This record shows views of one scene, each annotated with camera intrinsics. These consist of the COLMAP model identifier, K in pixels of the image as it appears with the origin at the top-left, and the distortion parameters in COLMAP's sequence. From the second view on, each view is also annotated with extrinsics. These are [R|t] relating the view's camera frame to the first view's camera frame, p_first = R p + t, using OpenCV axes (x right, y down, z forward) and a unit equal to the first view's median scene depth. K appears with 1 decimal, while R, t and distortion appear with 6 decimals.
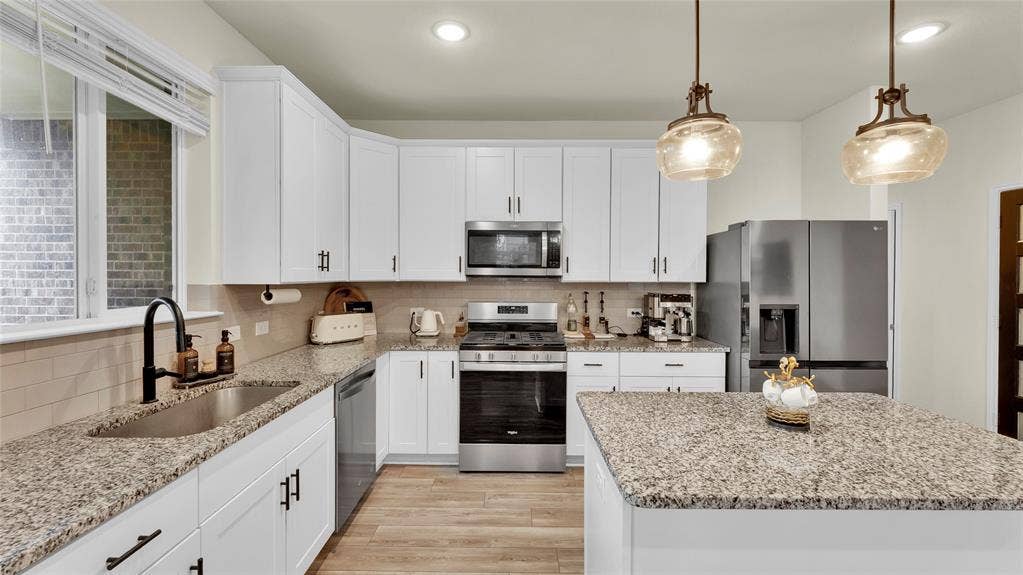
lens RADIAL K [[411.8, 0, 513.0], [0, 411.8, 278.5], [0, 0, 1]] dist [-0.001674, -0.000533]
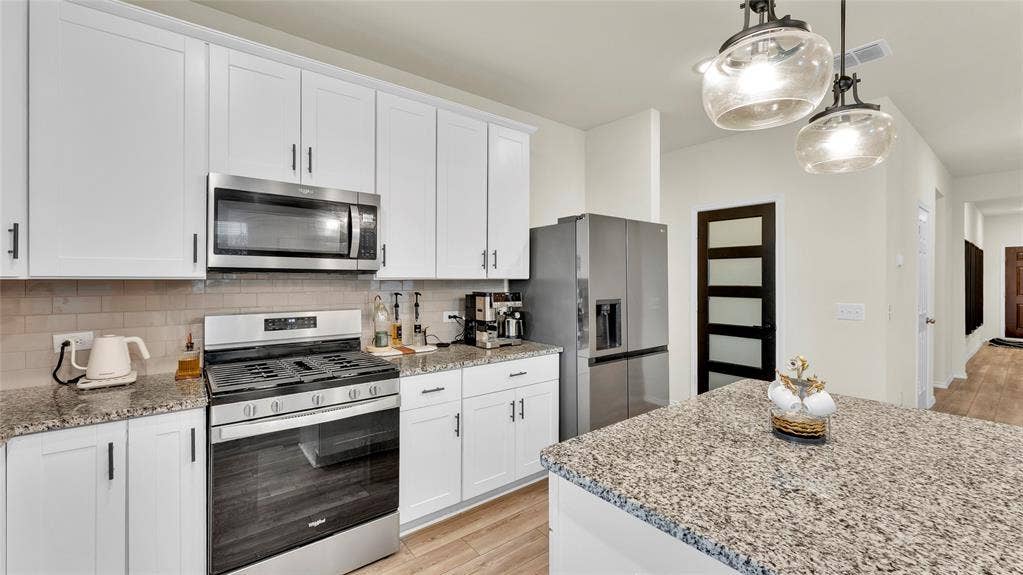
lens RADIAL K [[411.8, 0, 513.0], [0, 411.8, 278.5], [0, 0, 1]] dist [-0.001674, -0.000533]
pose [[0.781943, -0.003171, 0.623341, -0.138373], [0.007679, 0.999960, -0.004547, 0.012142], [-0.623302, 0.008343, 0.781937, 0.299372]]
